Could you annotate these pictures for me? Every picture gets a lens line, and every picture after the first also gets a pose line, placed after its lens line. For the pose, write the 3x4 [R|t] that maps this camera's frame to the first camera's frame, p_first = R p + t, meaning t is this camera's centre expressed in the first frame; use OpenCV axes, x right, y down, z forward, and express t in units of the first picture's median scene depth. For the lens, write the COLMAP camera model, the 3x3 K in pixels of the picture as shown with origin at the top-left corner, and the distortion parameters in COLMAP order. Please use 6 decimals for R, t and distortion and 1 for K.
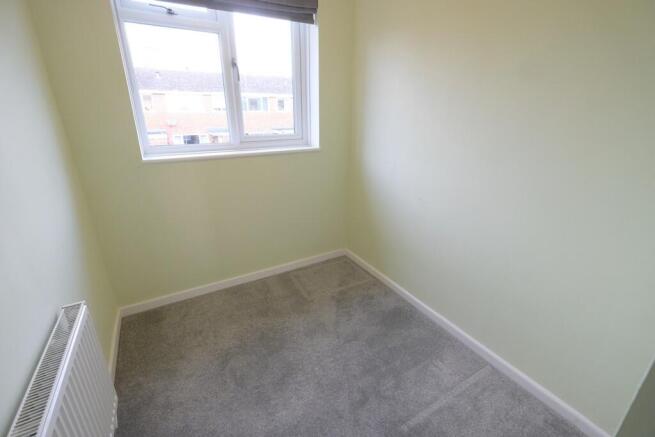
lens RADIAL K [[285.0, 0, 326.9], [0, 285.0, 216.2], [0, 0, 1]] dist [-0.003972, 0.000387]
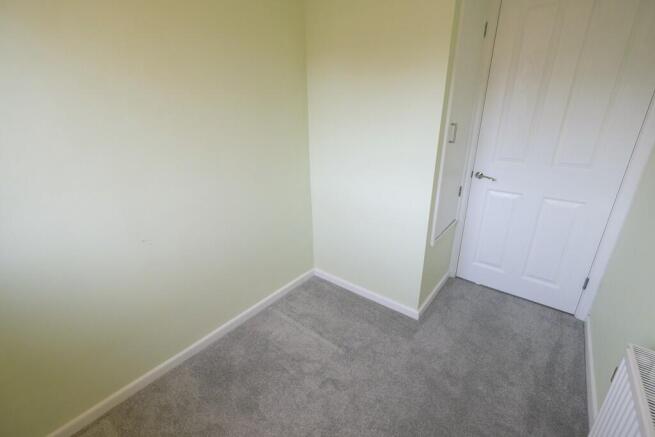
lens RADIAL K [[285.0, 0, 326.9], [0, 285.0, 216.2], [0, 0, 1]] dist [-0.003972, 0.000387]
pose [[-0.370163, -0.325055, 0.870240, -0.520120], [0.335492, 0.826782, 0.451527, -0.318225], [-0.866270, 0.459097, -0.196991, 0.809811]]
